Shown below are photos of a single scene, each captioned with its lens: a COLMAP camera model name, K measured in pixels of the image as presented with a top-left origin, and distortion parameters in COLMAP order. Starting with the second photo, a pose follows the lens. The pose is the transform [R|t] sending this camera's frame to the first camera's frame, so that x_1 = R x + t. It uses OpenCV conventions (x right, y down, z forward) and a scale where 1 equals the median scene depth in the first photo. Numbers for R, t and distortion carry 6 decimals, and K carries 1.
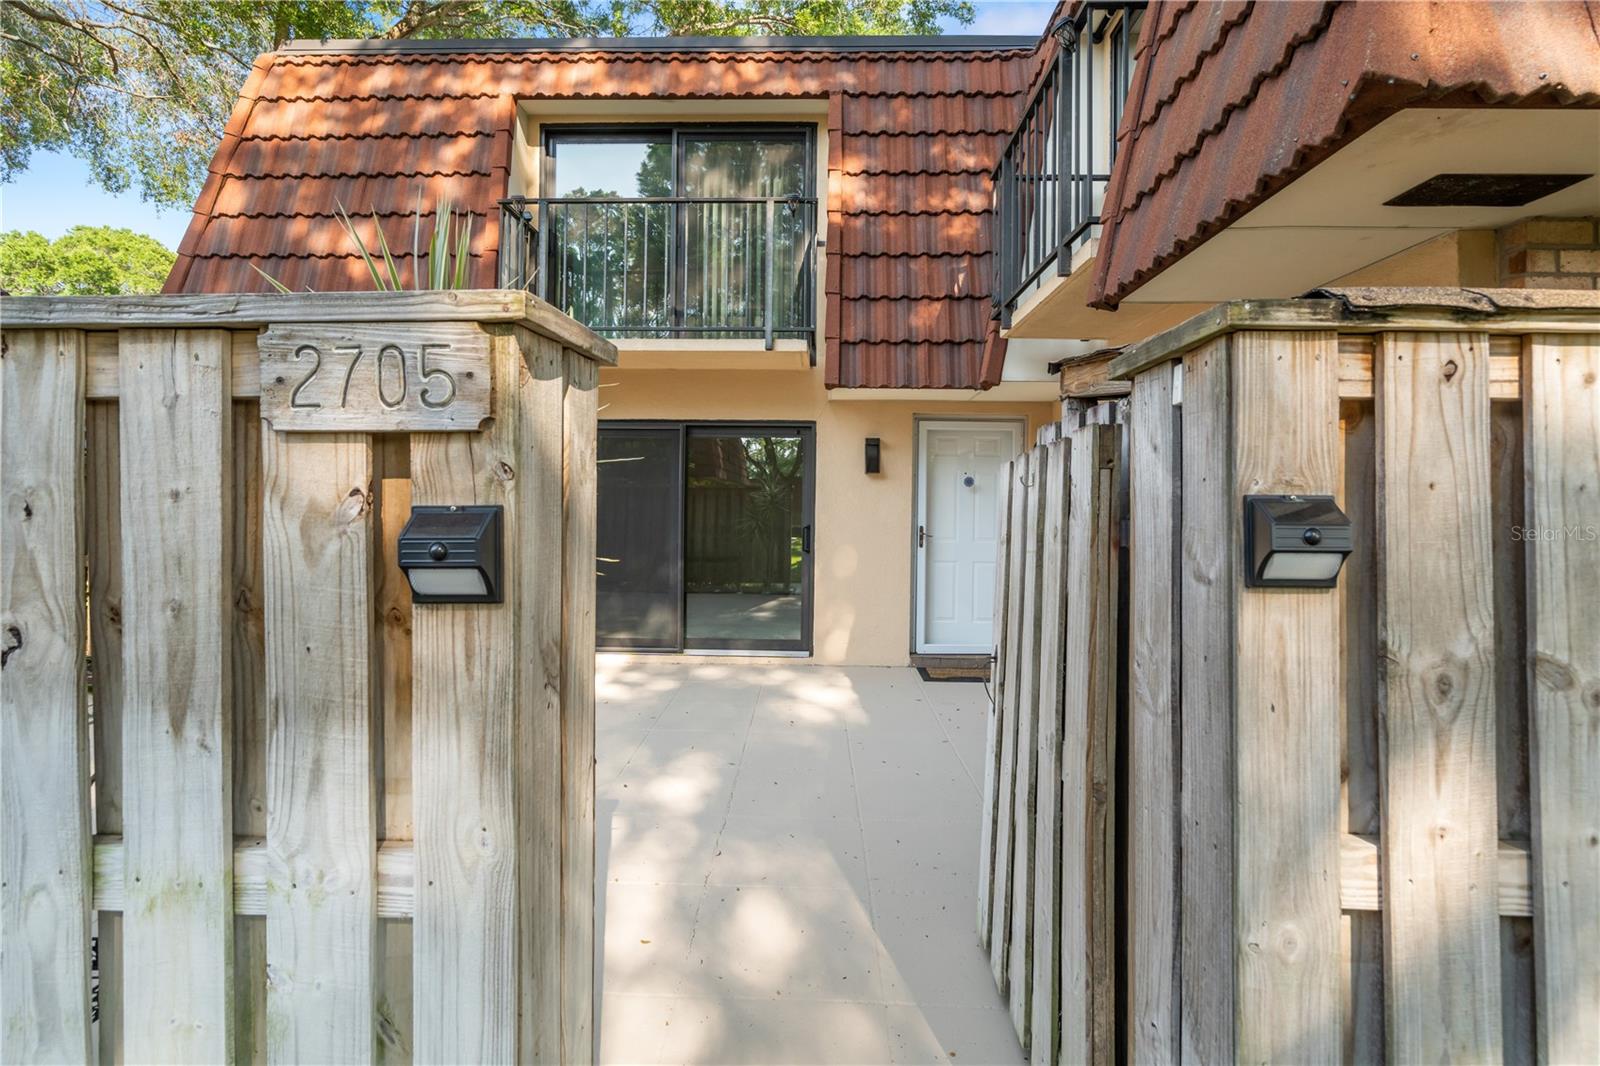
lens RADIAL K [[737.6, 0, 791.7], [0, 737.6, 508.7], [0, 0, 1]] dist [-0.003705, -0.000304]
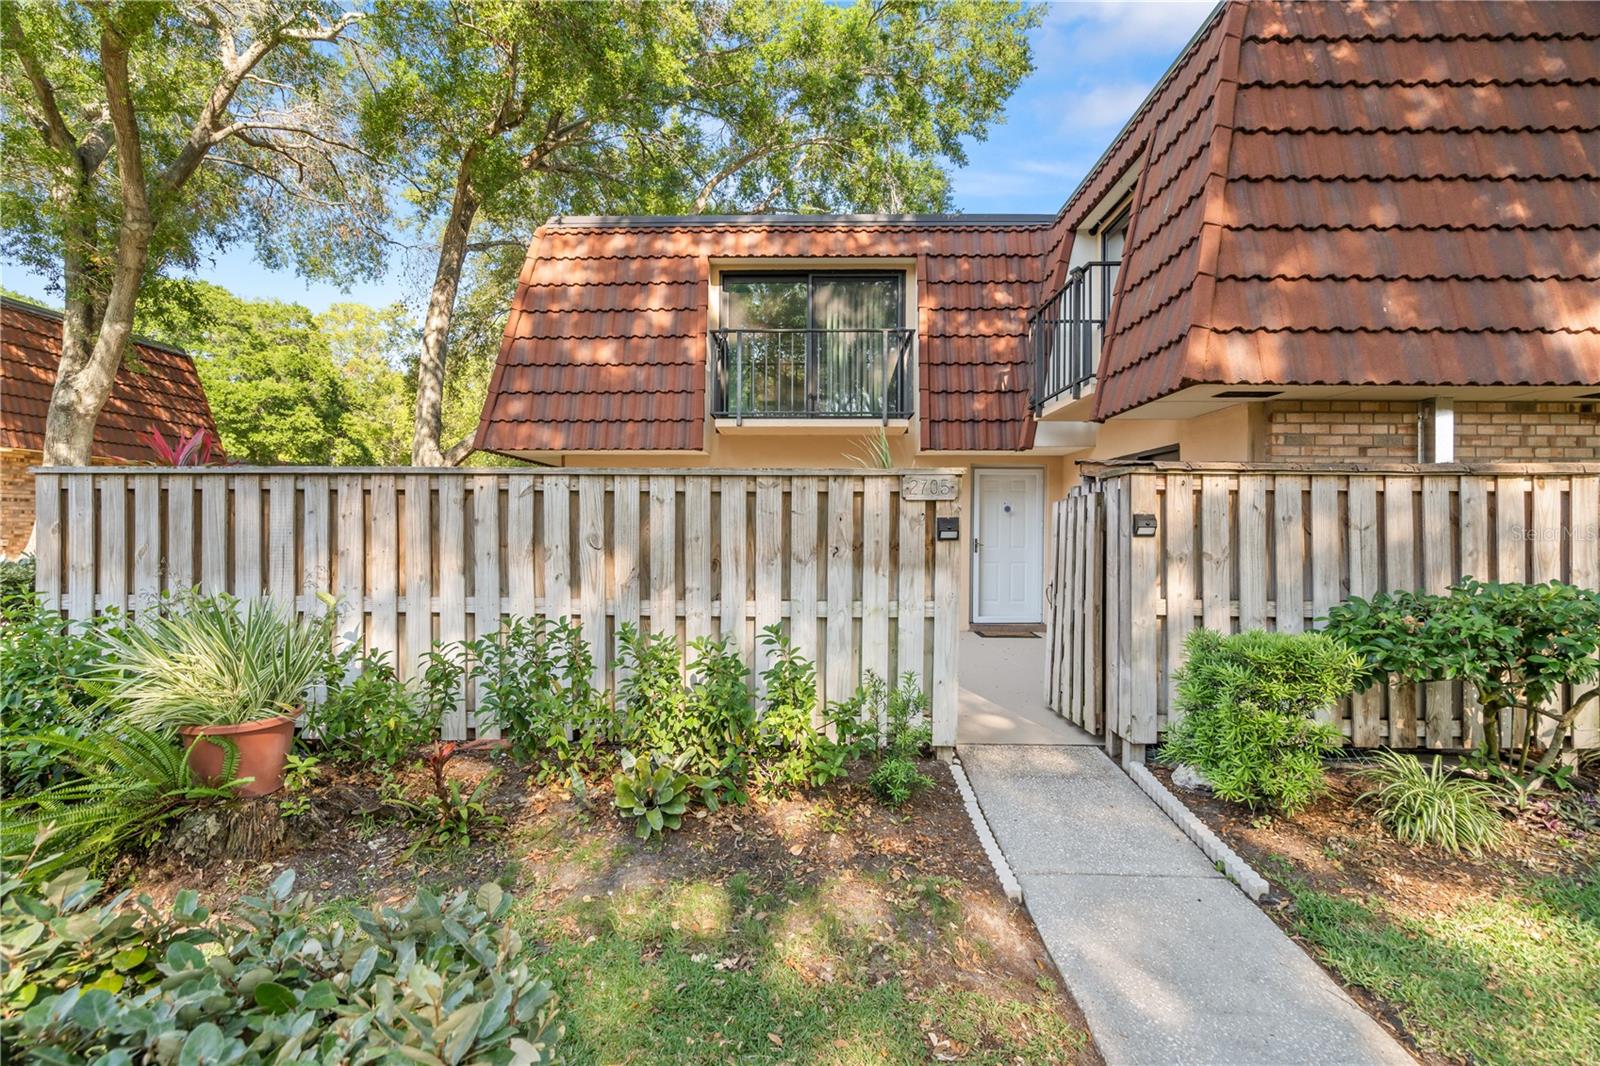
lens RADIAL K [[717.2, 0, 799.6], [0, 717.2, 539.4], [0, 0, 1]] dist [-0.001086, -0.000291]
pose [[0.999947, -0.004288, 0.009372, -0.214940], [0.004223, 0.999967, 0.006919, 0.014744], [-0.009402, -0.006879, 0.999932, -0.500337]]
